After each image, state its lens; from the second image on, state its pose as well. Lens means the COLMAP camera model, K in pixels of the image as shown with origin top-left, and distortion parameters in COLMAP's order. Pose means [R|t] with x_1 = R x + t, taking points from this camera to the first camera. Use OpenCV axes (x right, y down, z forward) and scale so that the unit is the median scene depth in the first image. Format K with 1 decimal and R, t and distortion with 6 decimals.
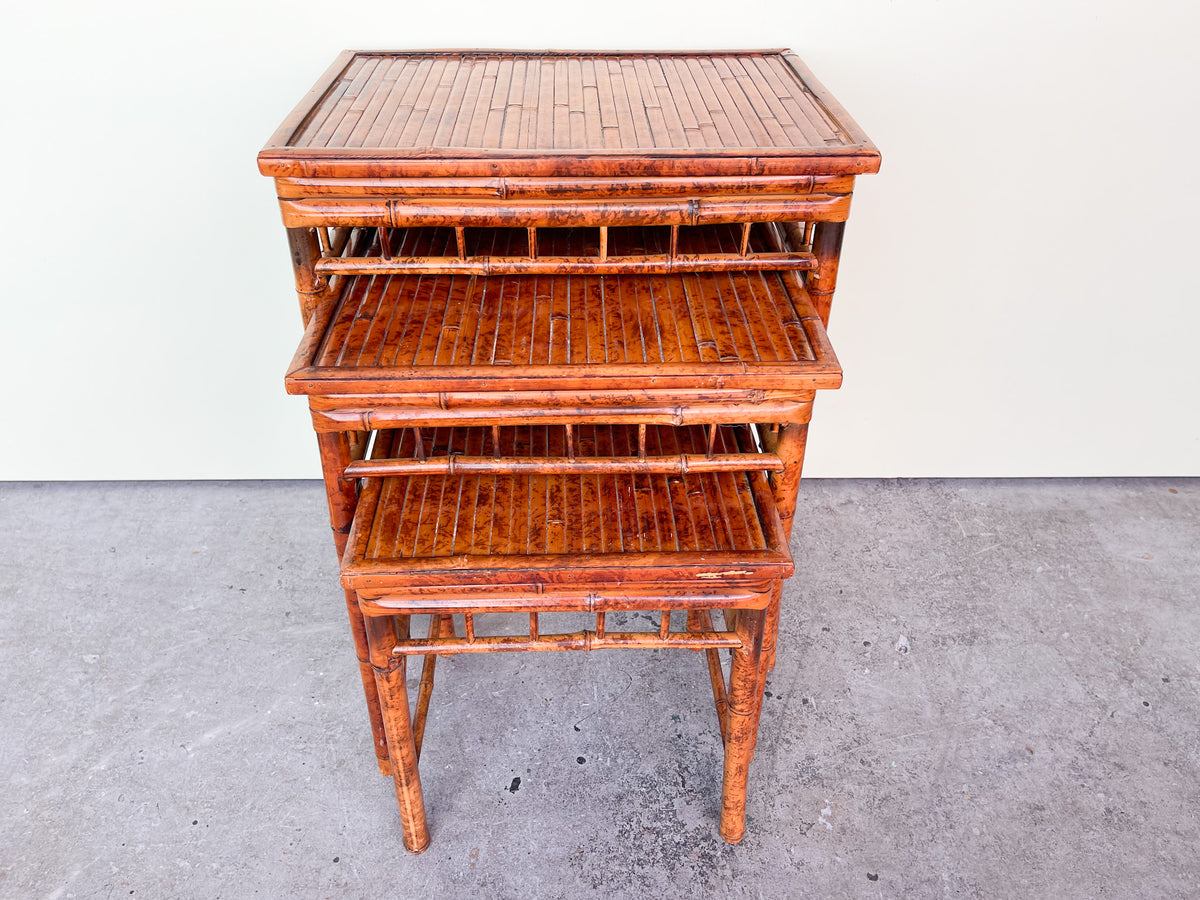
lens RADIAL K [[924.7, 0, 600.0], [0, 924.7, 450.0], [0, 0, 1]] dist [0.081134, -0.116294]
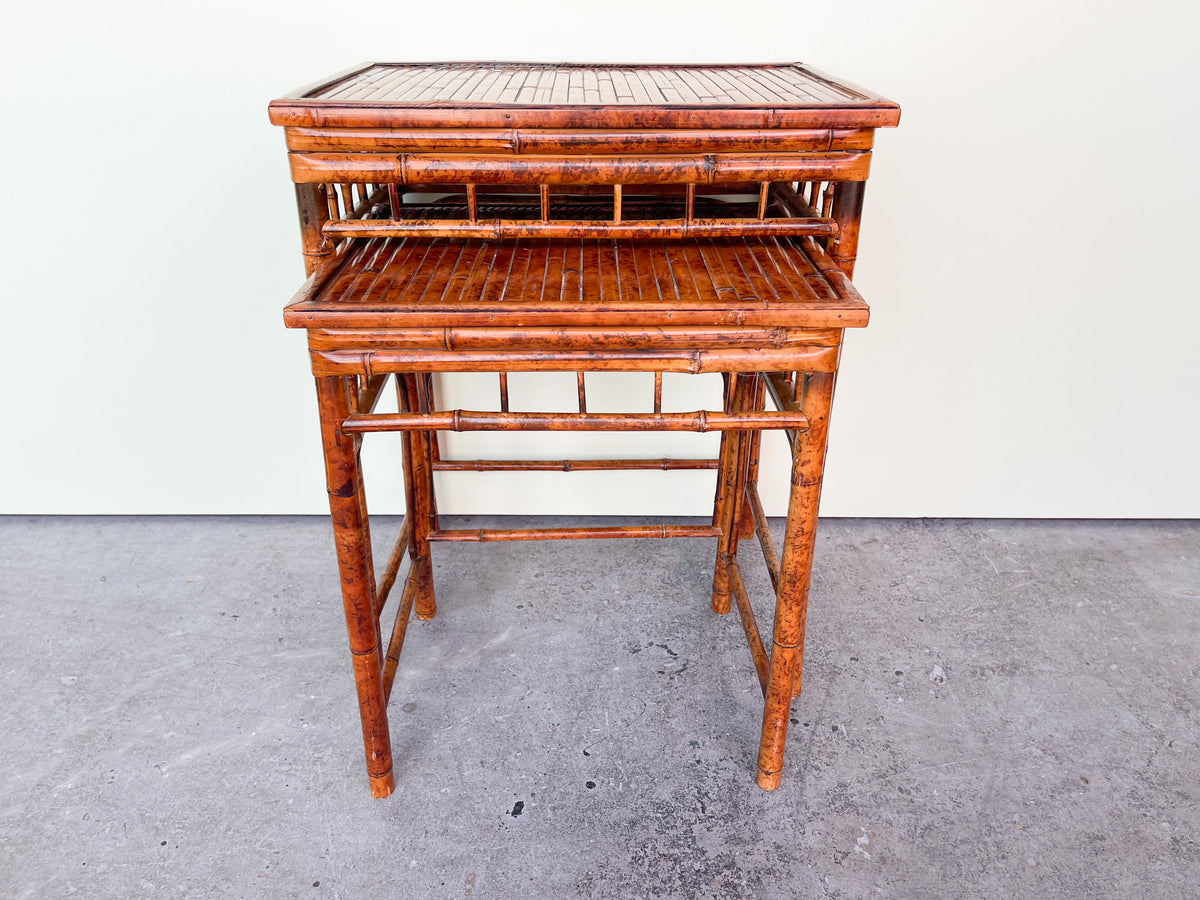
lens RADIAL K [[917.3, 0, 603.7], [0, 917.3, 454.6], [0, 0, 1]] dist [0.100901, -0.148480]
pose [[0.999926, 0.004922, -0.011097, 0.000992], [-0.006395, 0.990561, -0.136922, 0.142464], [0.010318, 0.136982, 0.990520, 0.059627]]
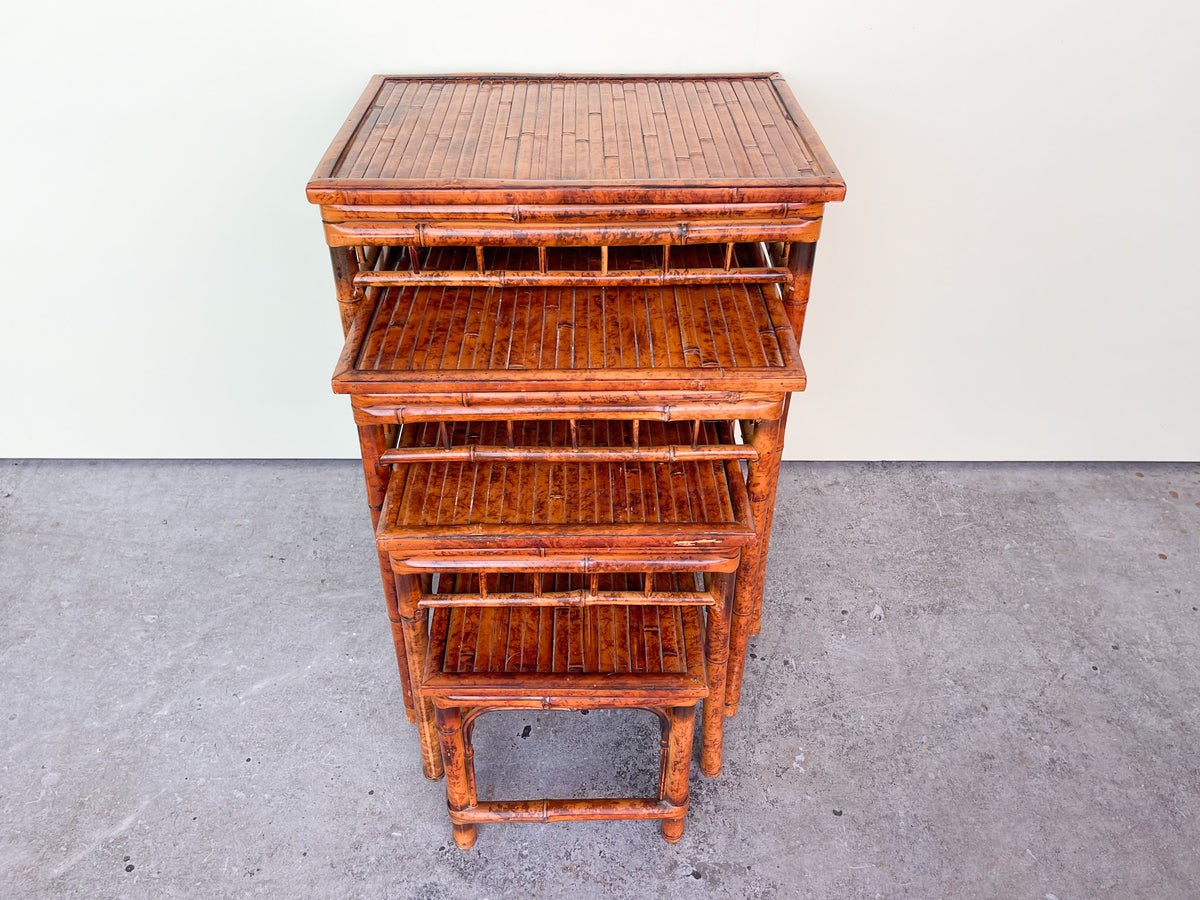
lens RADIAL K [[933.0, 0, 598.8], [0, 933.0, 451.2], [0, 0, 1]] dist [0.069112, -0.099311]
pose [[0.999830, 0.006192, -0.017378, 0.015222], [-0.005666, 0.999529, 0.030174, -0.017911], [0.017557, -0.030070, 0.999394, -0.132357]]
